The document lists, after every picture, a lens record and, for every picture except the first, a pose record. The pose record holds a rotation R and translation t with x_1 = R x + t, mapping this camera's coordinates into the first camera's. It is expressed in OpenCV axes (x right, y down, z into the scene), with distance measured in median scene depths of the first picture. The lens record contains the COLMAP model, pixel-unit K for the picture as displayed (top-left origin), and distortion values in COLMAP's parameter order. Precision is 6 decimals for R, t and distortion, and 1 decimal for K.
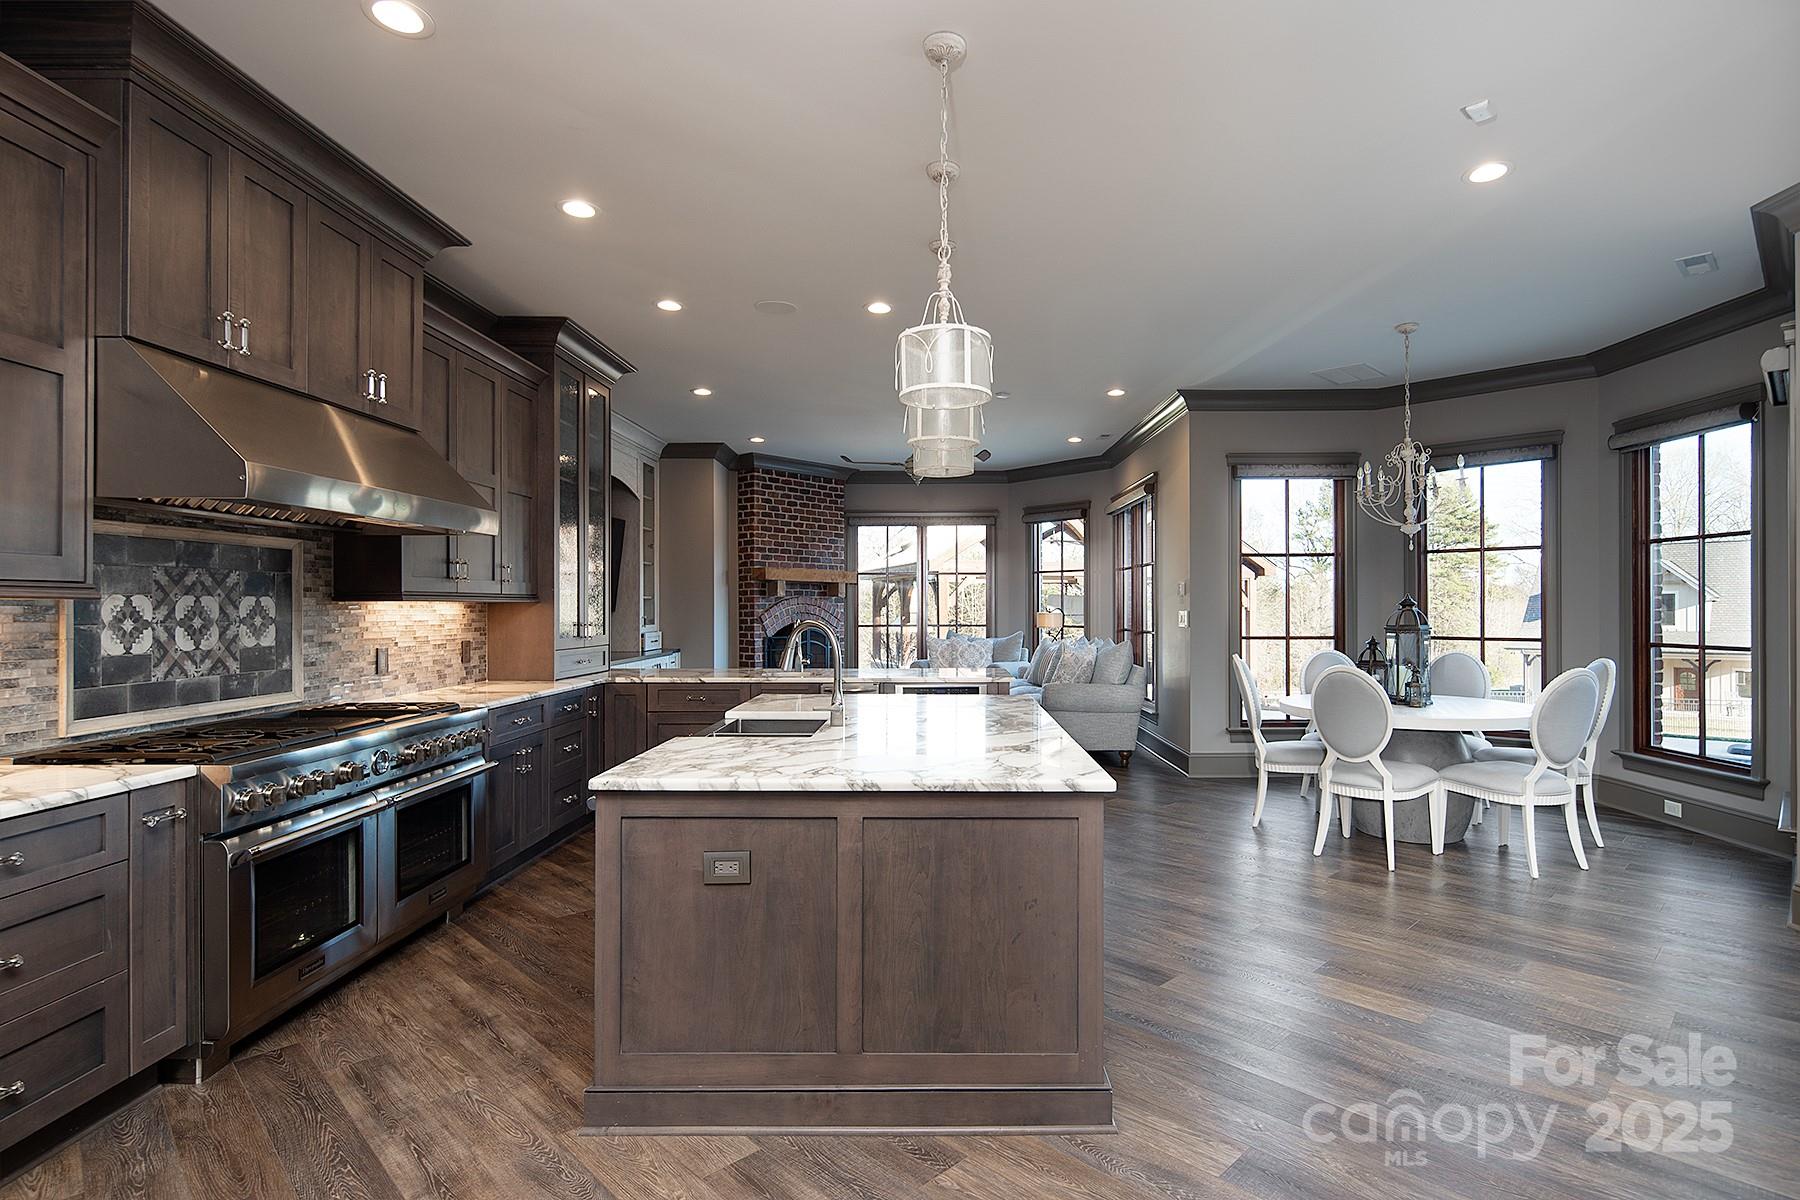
lens RADIAL K [[1036.4, 0, 873.0], [0, 1036.4, 592.0], [0, 0, 1]] dist [0.012084, -0.012654]
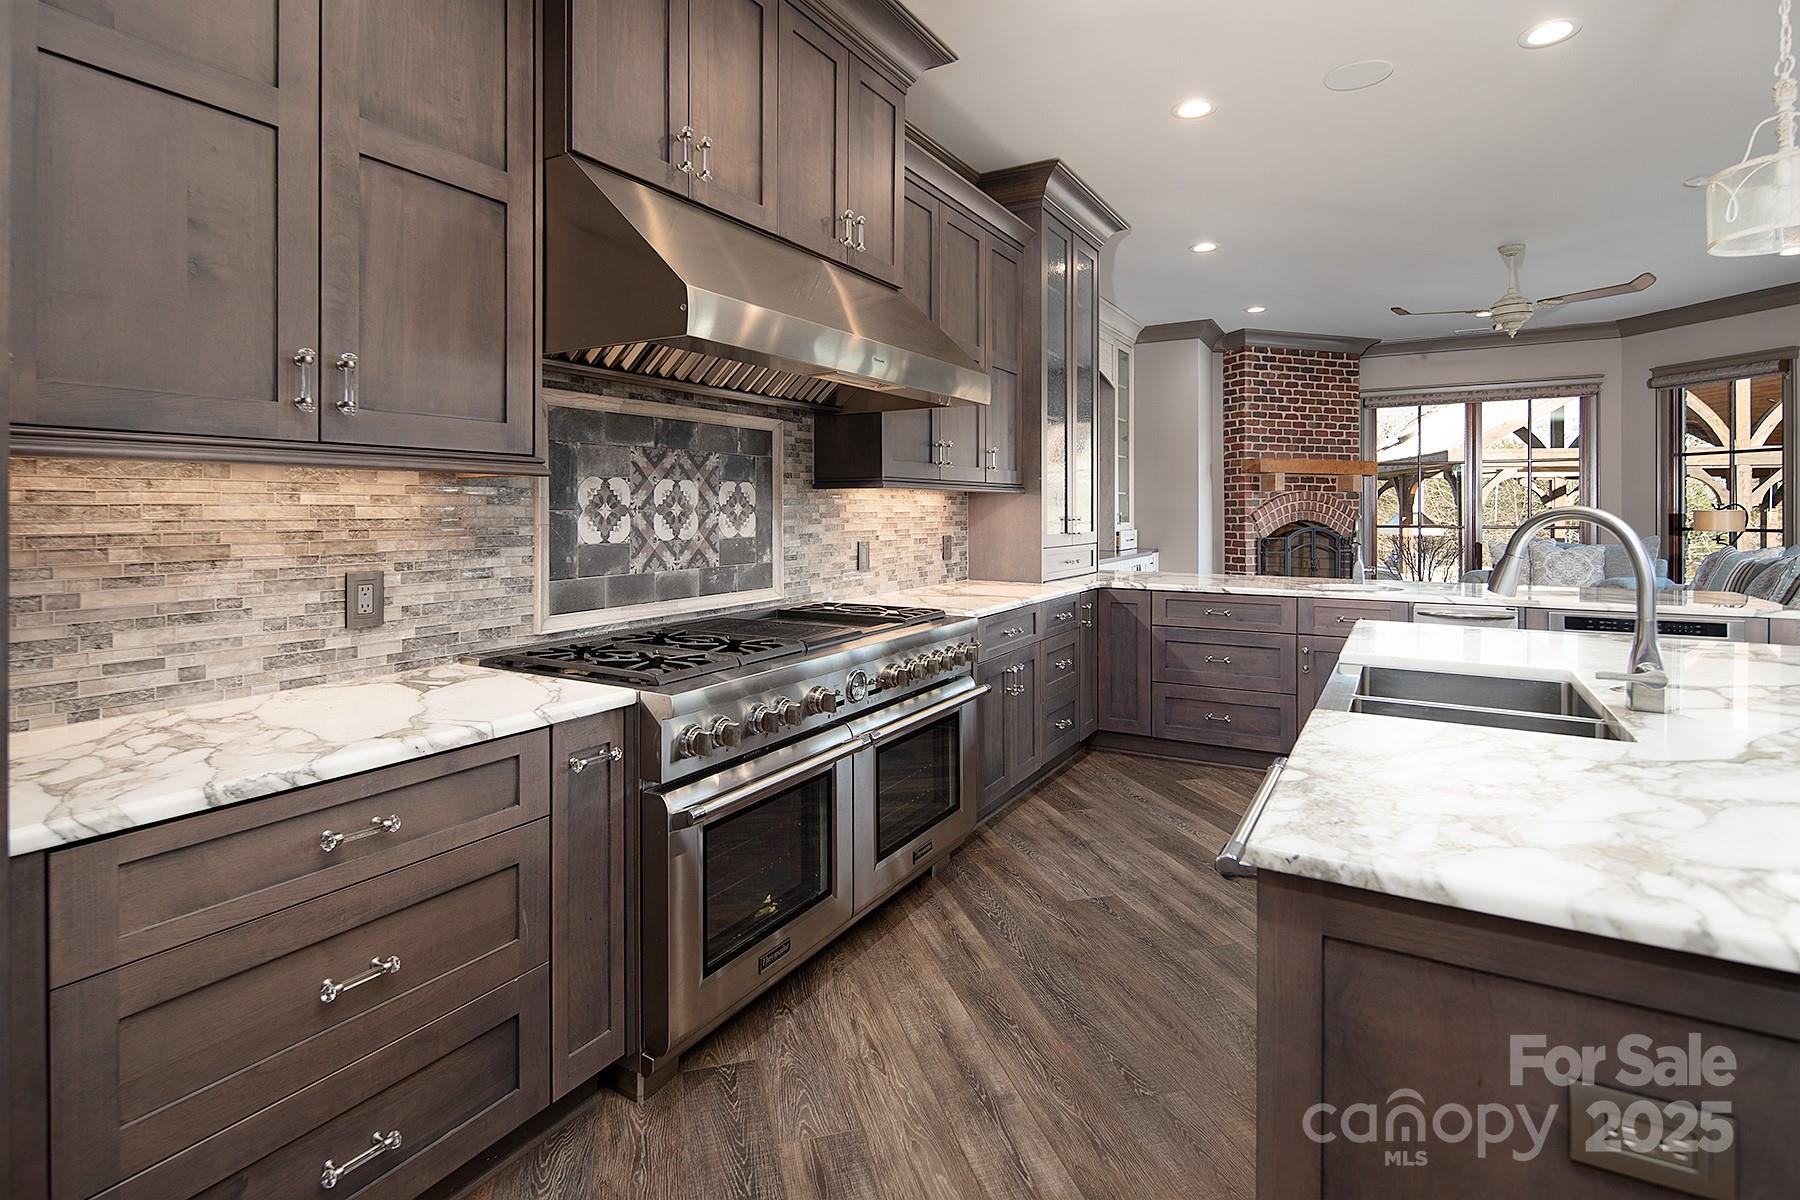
lens RADIAL K [[872.9, 0, 900.0], [0, 872.9, 600.0], [0, 0, 1]] dist [-0.000771, -0.000046]
pose [[0.916860, 0.046279, -0.396517, -0.163460], [-0.000095, 0.993283, 0.115708, 0.019320], [0.399208, -0.106051, 0.910706, 0.369768]]
